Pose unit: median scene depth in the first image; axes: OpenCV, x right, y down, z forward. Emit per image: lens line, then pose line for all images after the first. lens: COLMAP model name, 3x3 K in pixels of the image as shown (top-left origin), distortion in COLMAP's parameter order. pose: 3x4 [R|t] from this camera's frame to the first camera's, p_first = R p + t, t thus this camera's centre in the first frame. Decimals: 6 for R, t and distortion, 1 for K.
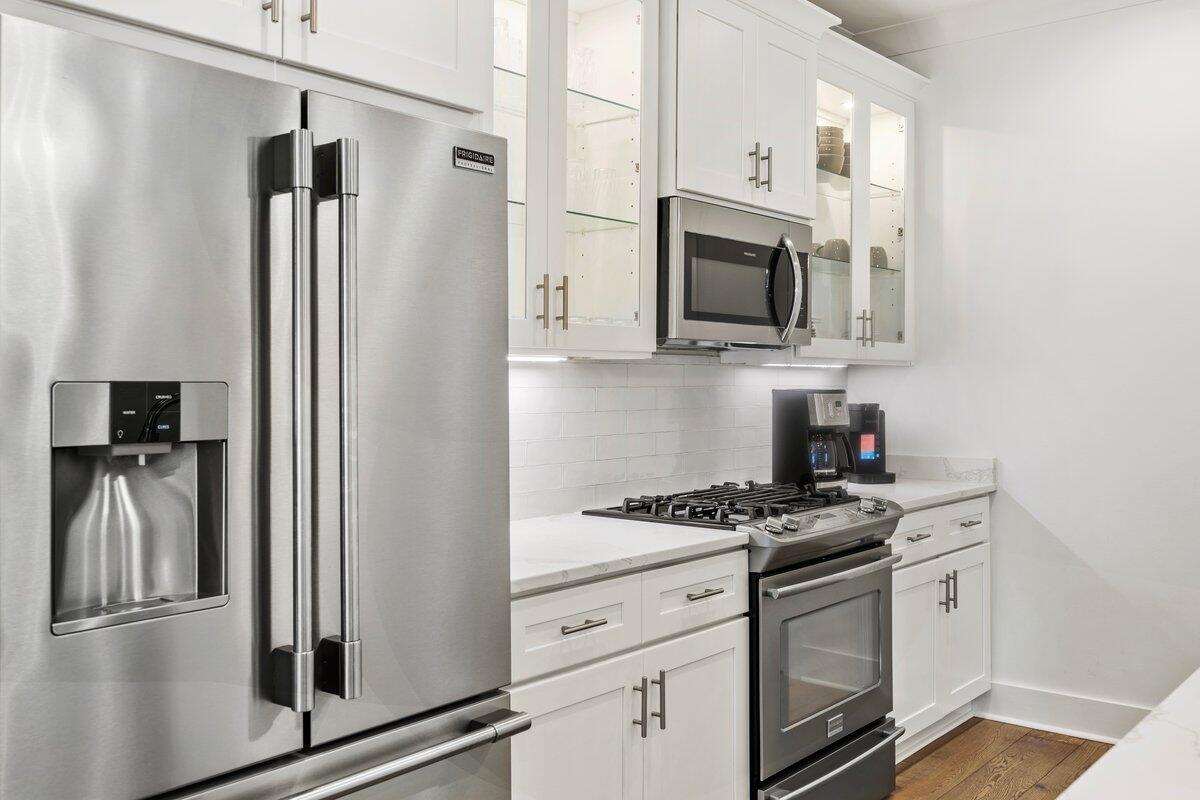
lens RADIAL K [[992.4, 0, 610.5], [0, 992.4, 379.9], [0, 0, 1]] dist [0.007431, -0.002549]
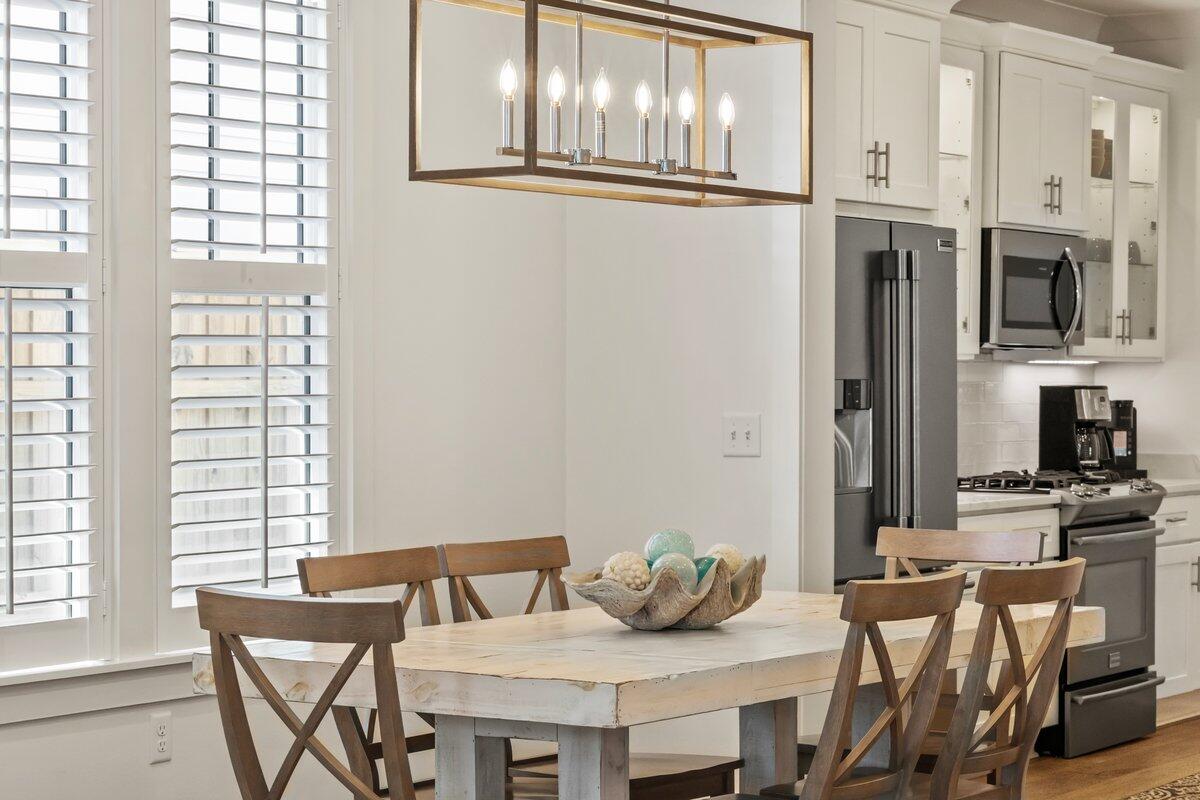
lens RADIAL K [[2769.3, 0, 615.7], [0, 2769.3, 429.8], [0, 0, 1]] dist [0.045225, 0.000000]
pose [[0.989317, 0.004625, 0.145709, -0.803811], [-0.008385, 0.999647, 0.025206, -0.015255], [-0.145541, -0.026158, 0.989006, -2.083384]]
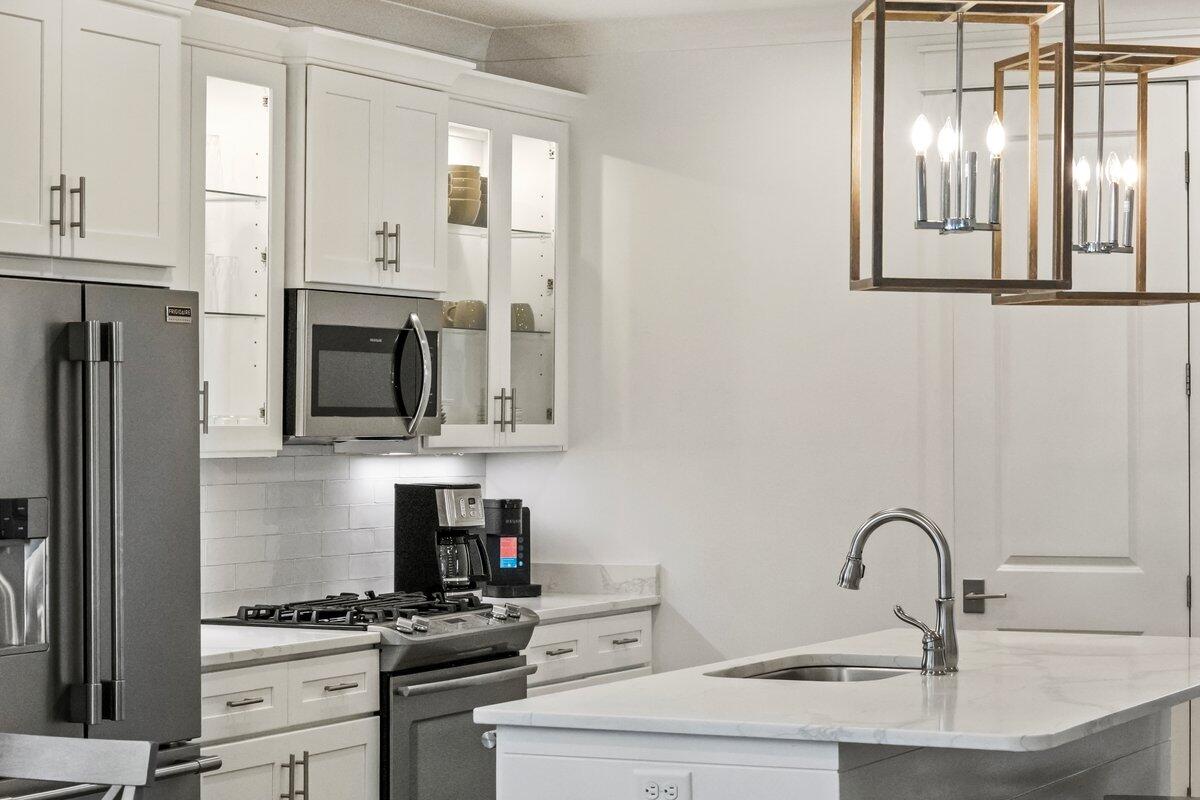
lens RADIAL K [[2769.3, 0, 601.6], [0, 2769.3, 401.1], [0, 0, 1]] dist [0.045225, 0.000000]
pose [[0.966480, 0.004630, 0.256702, -0.306372], [-0.004117, 0.999988, -0.002538, -0.062620], [-0.256711, 0.001396, 0.966487, -1.485952]]
